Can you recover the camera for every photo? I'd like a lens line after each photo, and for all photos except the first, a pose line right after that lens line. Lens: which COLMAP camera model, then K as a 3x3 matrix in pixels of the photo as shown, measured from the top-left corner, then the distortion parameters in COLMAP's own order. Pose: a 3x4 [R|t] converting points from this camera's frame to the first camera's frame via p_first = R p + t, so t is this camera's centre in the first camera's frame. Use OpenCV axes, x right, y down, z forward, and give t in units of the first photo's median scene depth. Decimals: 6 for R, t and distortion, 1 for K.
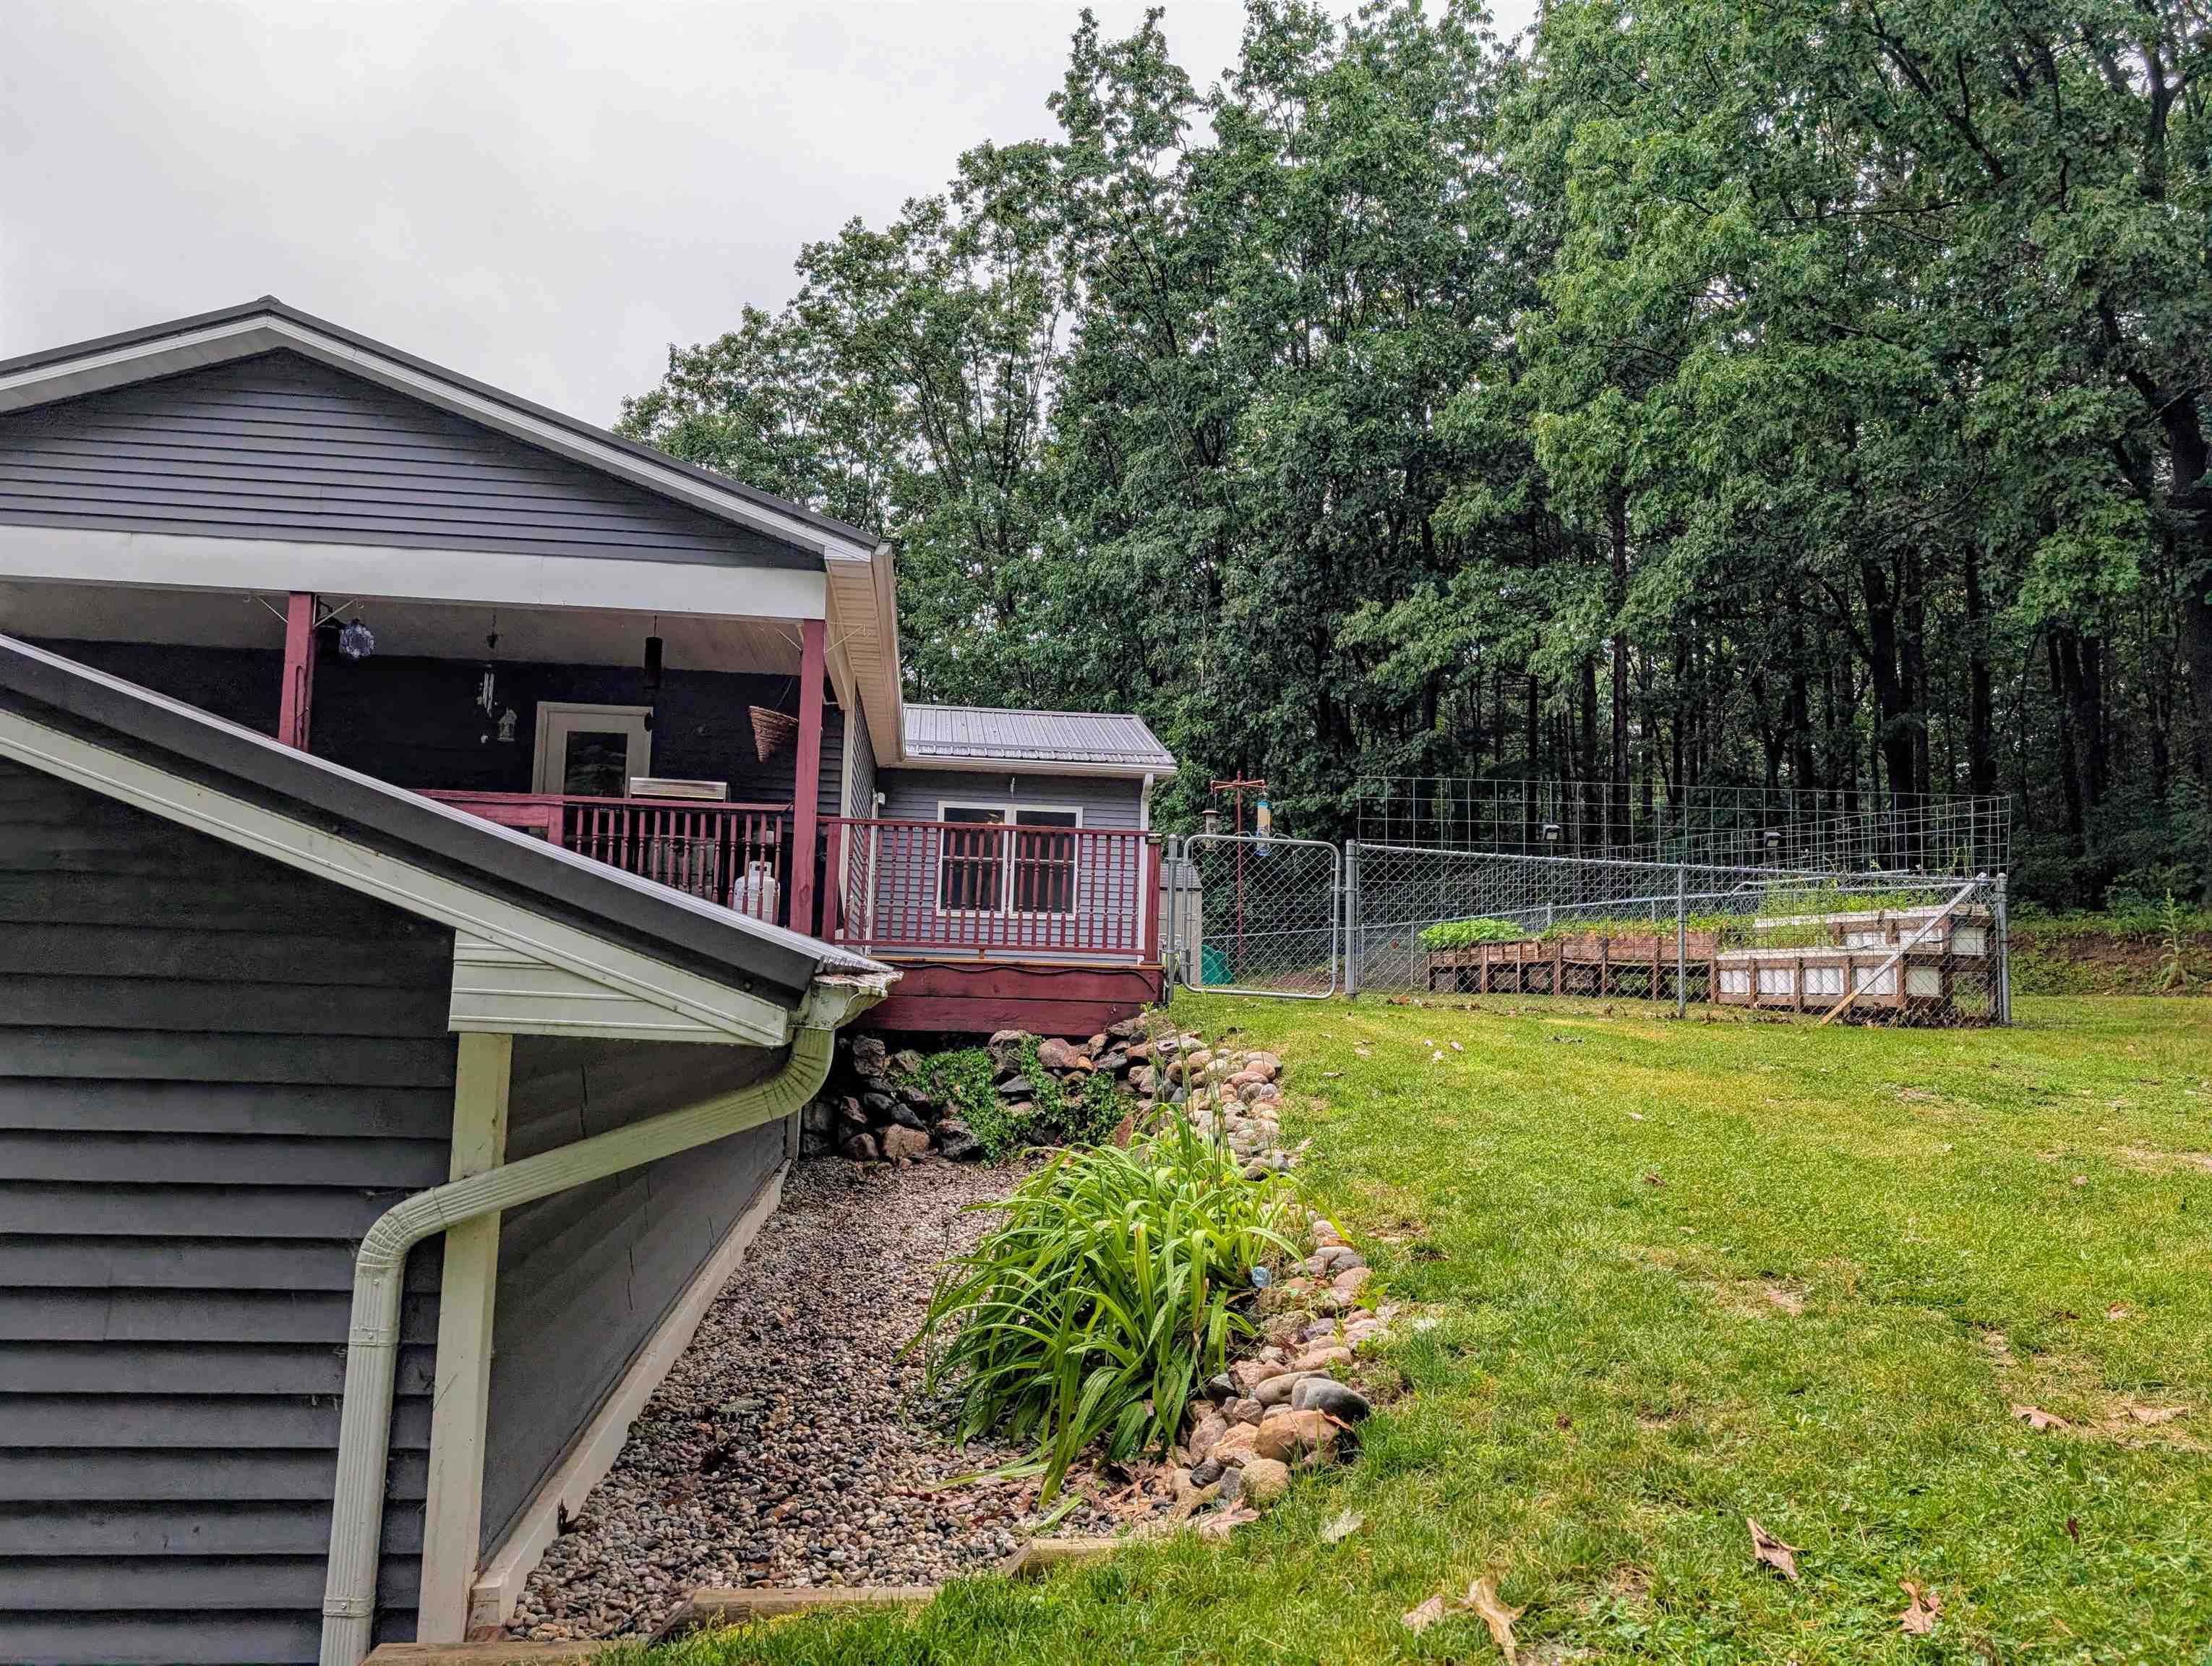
lens RADIAL K [[1602.5, 0, 1106.0], [0, 1602.5, 833.0], [0, 0, 1]] dist [0.029320, -0.018757]
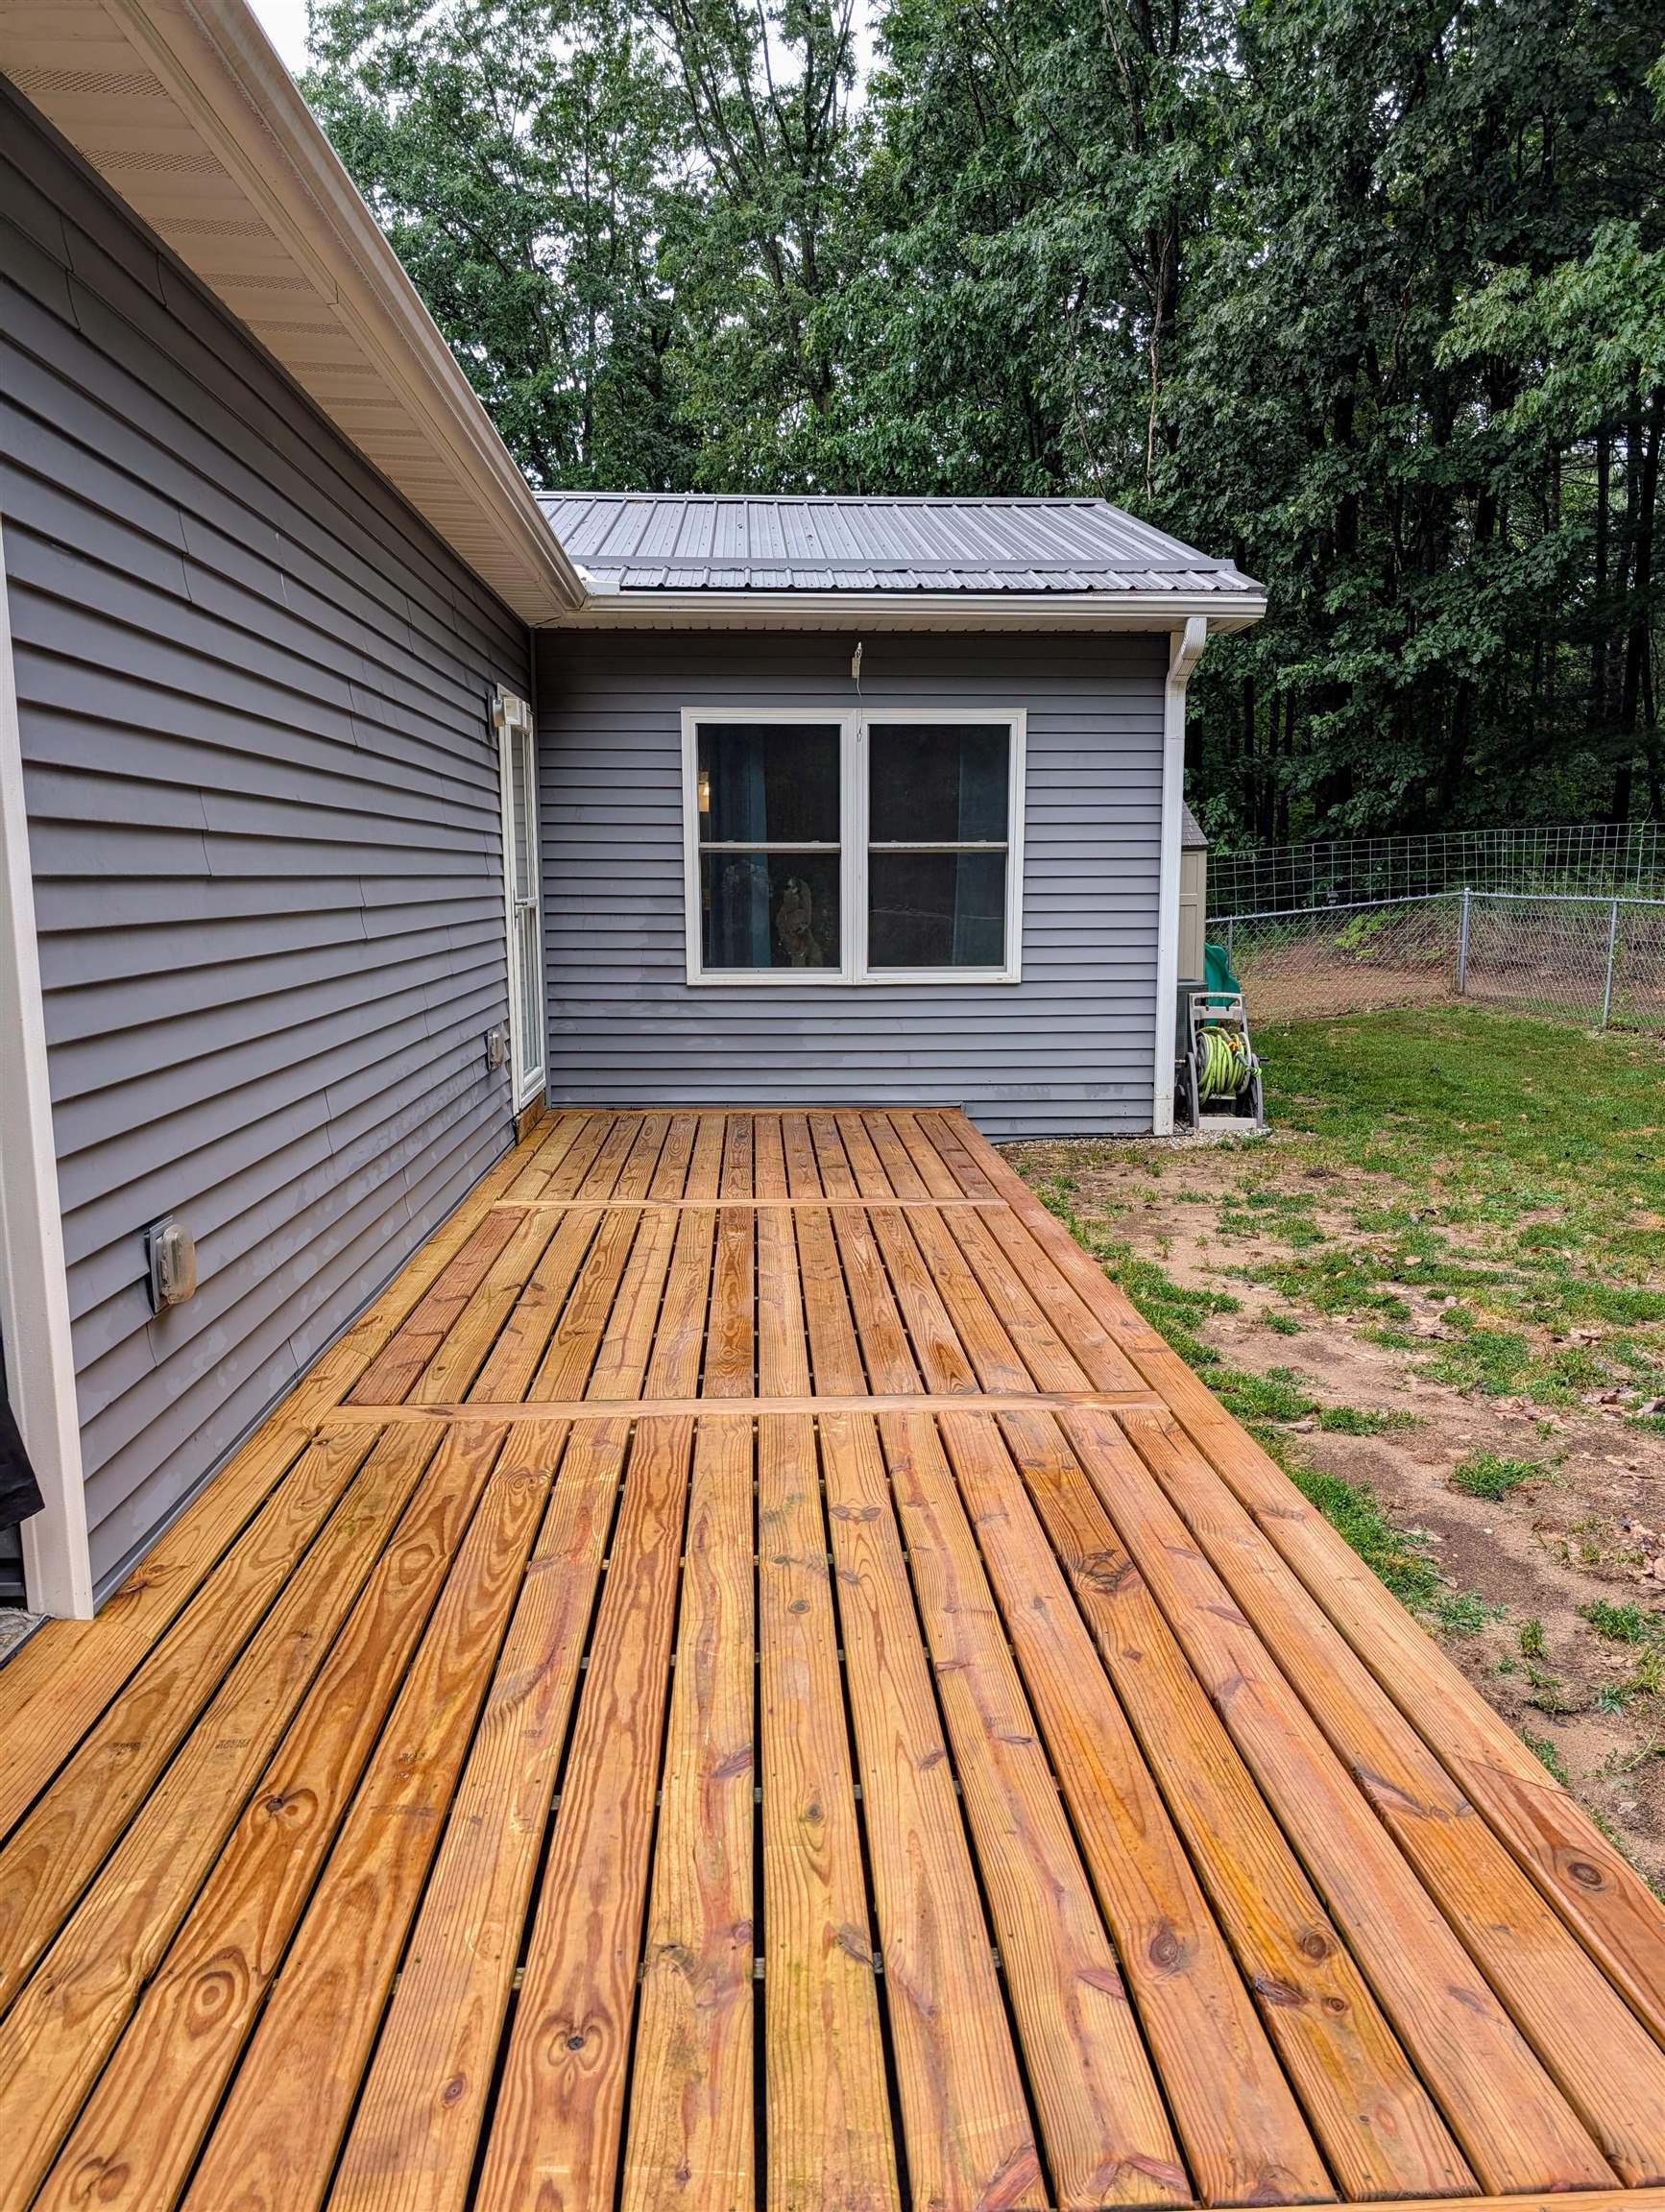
lens RADIAL K [[1567.6, 0, 821.4], [0, 1567.6, 1136.7], [0, 0, 1]] dist [0.017405, -0.005074]
pose [[0.997103, -0.015866, -0.074386, -0.027927], [0.035056, 0.963796, 0.264327, -0.013507], [0.067499, -0.266169, 0.961560, 0.409138]]
